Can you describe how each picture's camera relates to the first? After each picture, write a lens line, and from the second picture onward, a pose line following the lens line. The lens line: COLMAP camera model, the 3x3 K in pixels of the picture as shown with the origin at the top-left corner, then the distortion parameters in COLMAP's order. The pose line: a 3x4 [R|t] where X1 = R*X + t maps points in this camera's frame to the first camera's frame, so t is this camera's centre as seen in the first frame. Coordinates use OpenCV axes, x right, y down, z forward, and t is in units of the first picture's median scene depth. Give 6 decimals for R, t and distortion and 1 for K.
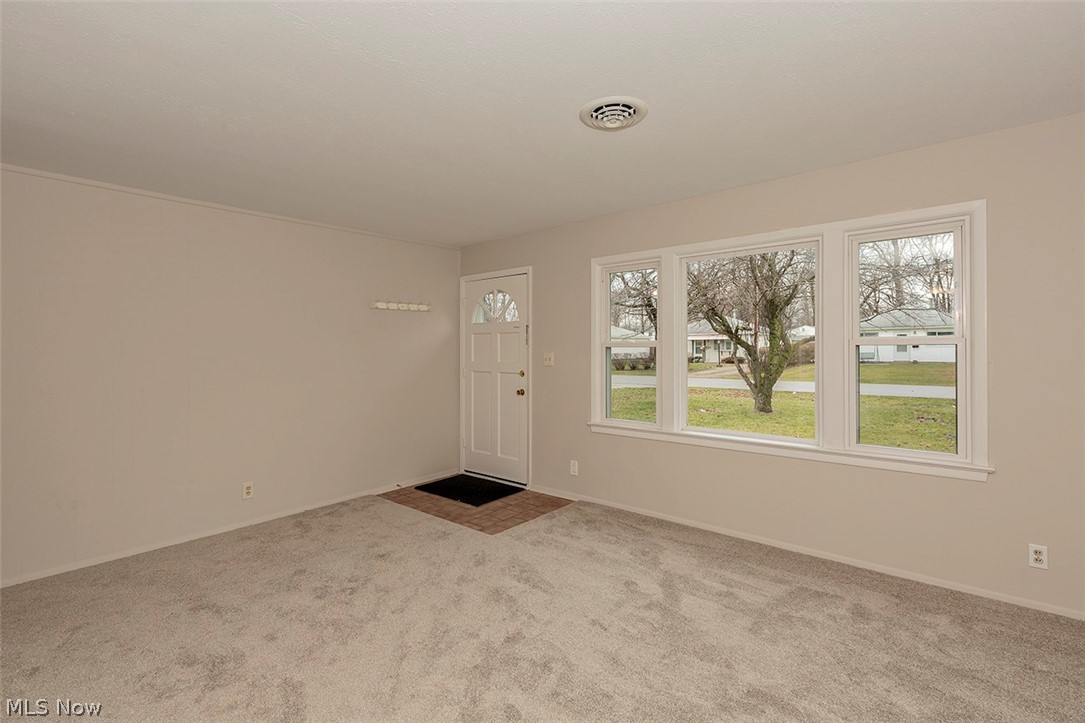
lens RADIAL K [[477.2, 0, 541.8], [0, 477.2, 334.1], [0, 0, 1]] dist [0.000187, -0.000013]
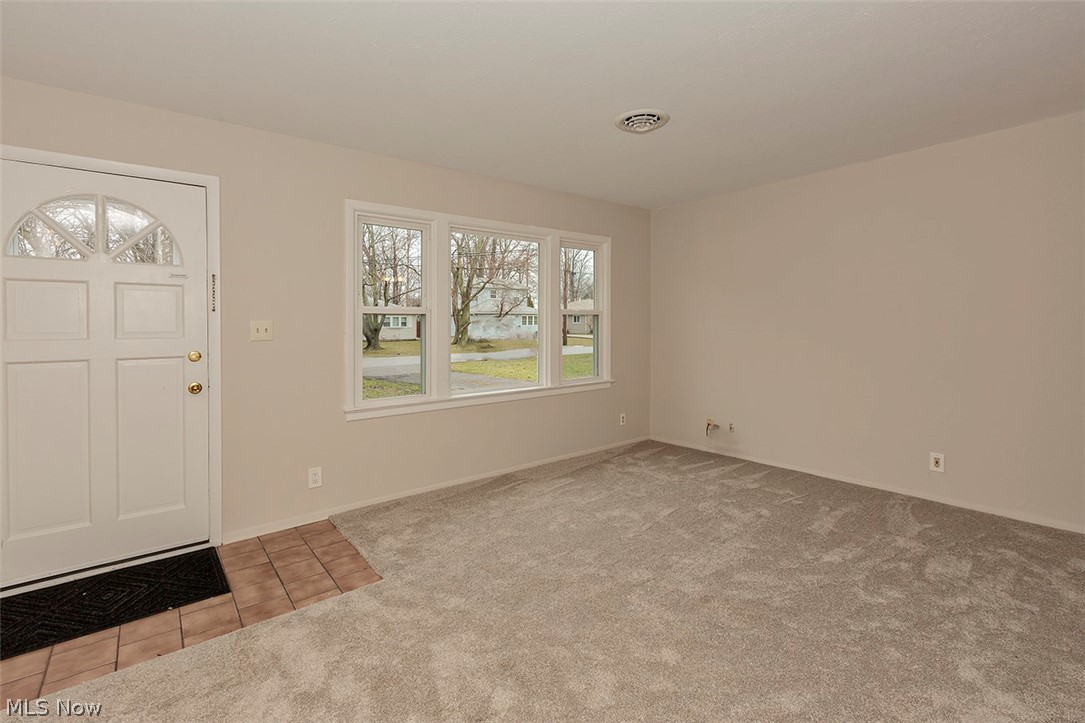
lens RADIAL K [[497.2, 0, 564.4], [0, 497.2, 321.6], [0, 0, 1]] dist [0.000018, -0.000112]
pose [[0.177634, 0.004582, 0.984086, -0.648957], [-0.028081, 0.999606, 0.000415, 0.031523], [-0.983696, -0.027707, 0.177693, 0.520963]]
